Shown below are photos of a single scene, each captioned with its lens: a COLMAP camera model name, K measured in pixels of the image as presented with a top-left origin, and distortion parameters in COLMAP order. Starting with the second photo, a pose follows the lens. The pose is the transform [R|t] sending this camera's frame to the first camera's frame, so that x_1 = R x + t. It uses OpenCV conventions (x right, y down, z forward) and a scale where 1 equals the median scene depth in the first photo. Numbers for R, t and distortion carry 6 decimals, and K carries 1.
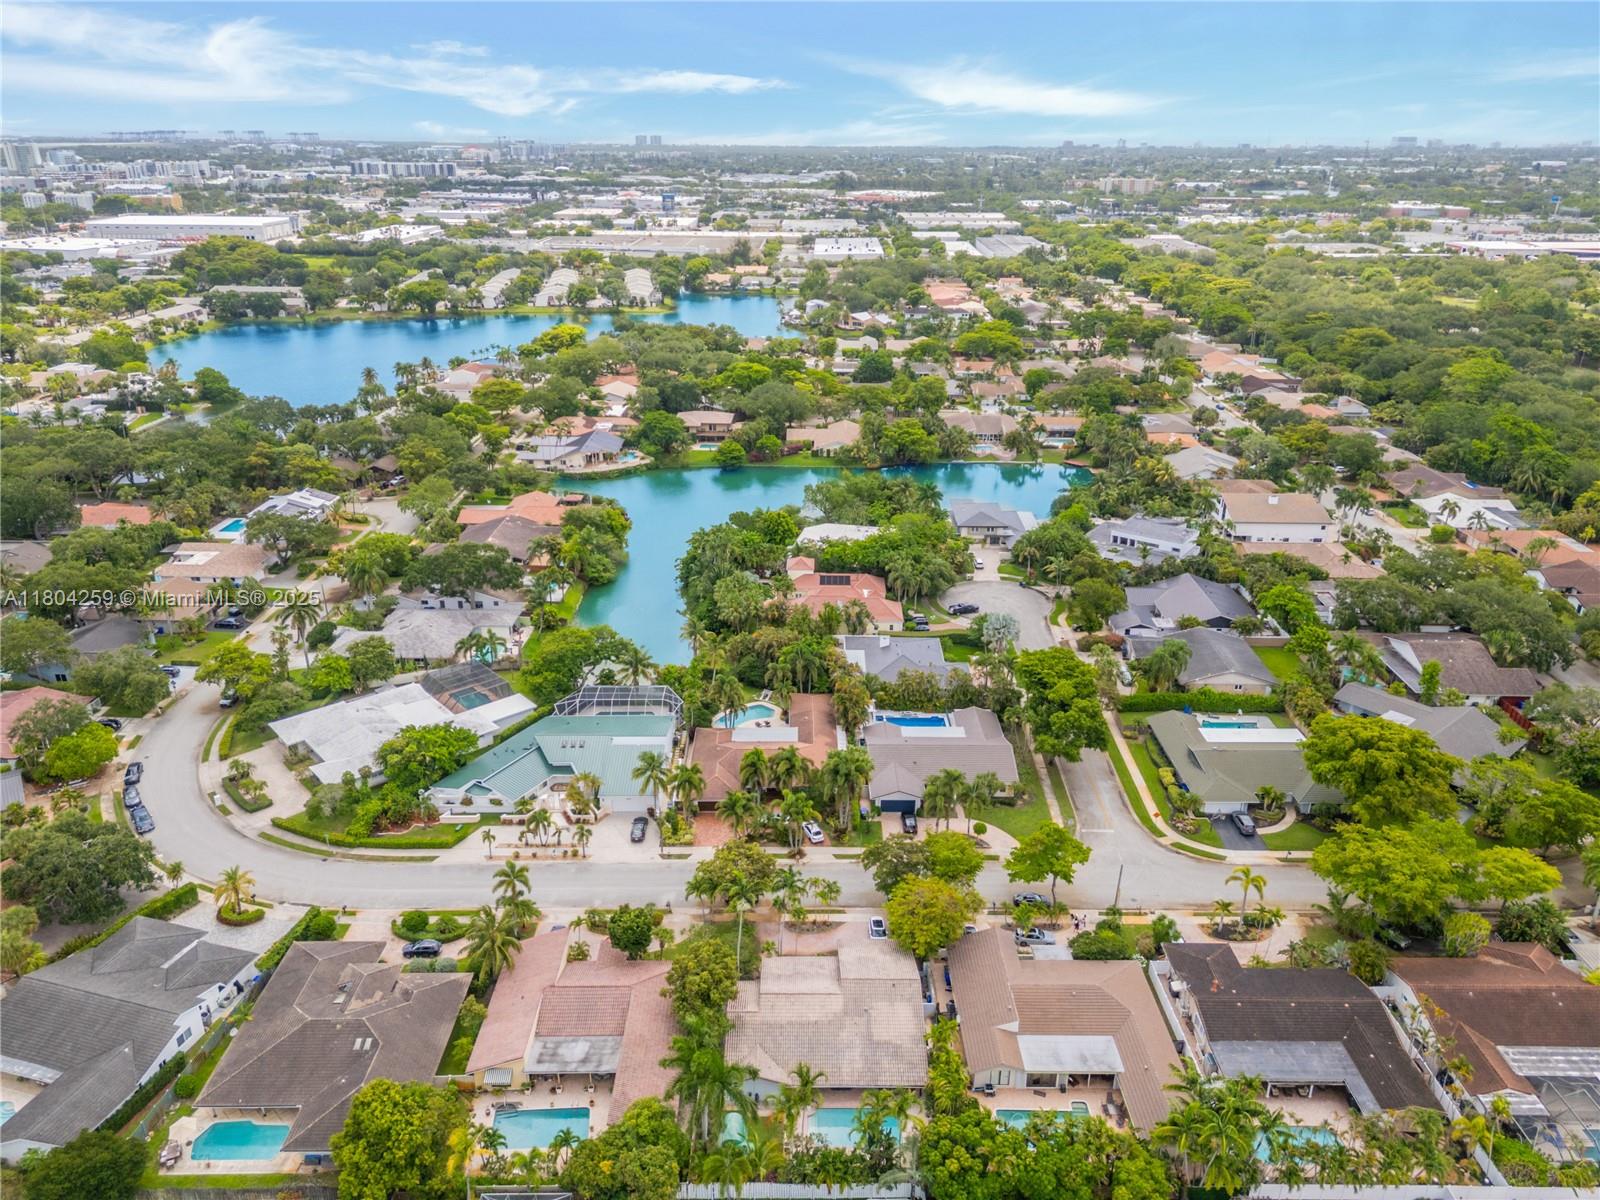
lens RADIAL K [[1104.0, 0, 802.8], [0, 1104.0, 652.1], [0, 0, 1]] dist [0.070285, -0.001426]
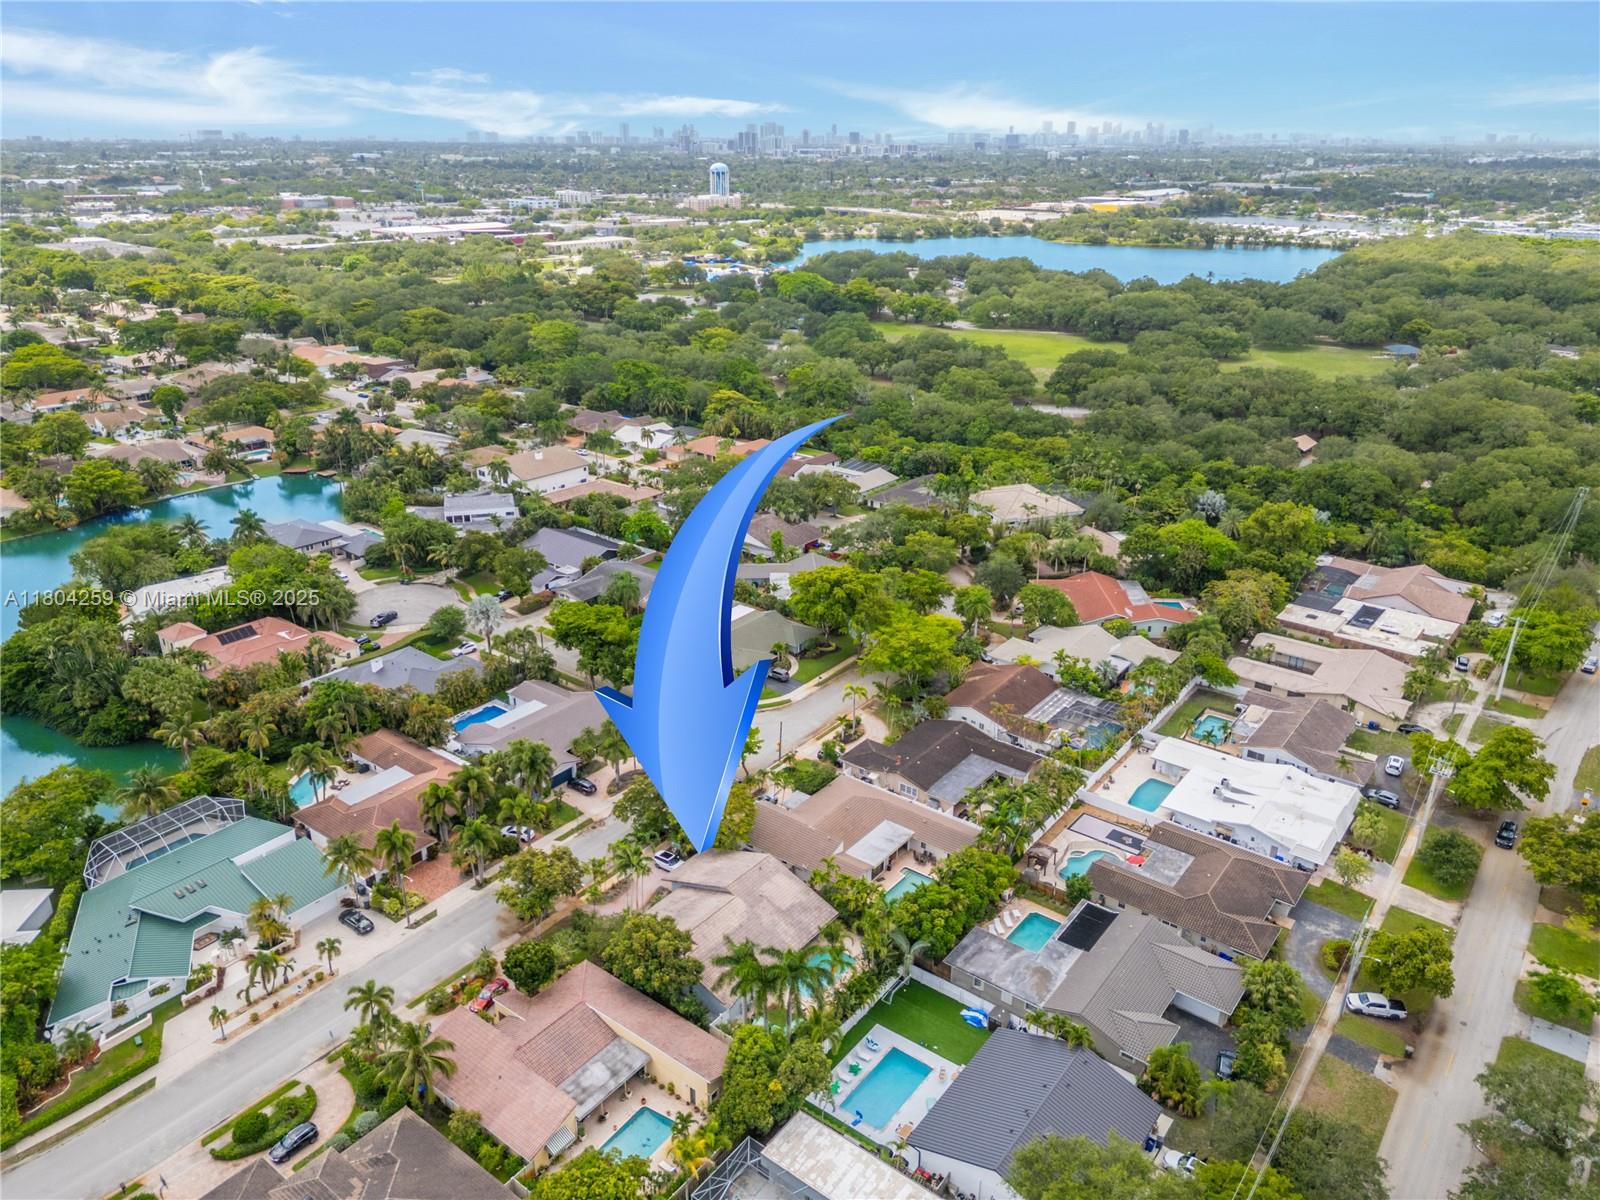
lens RADIAL K [[1128.8, 0, 801.7], [0, 1128.8, 589.6], [0, 0, 1]] dist [0.138516, -0.083905]
pose [[0.635210, -0.302086, 0.710811, -0.470501], [0.340114, 0.935702, 0.093722, -0.047214], [-0.693419, 0.182224, 0.697111, 0.072972]]
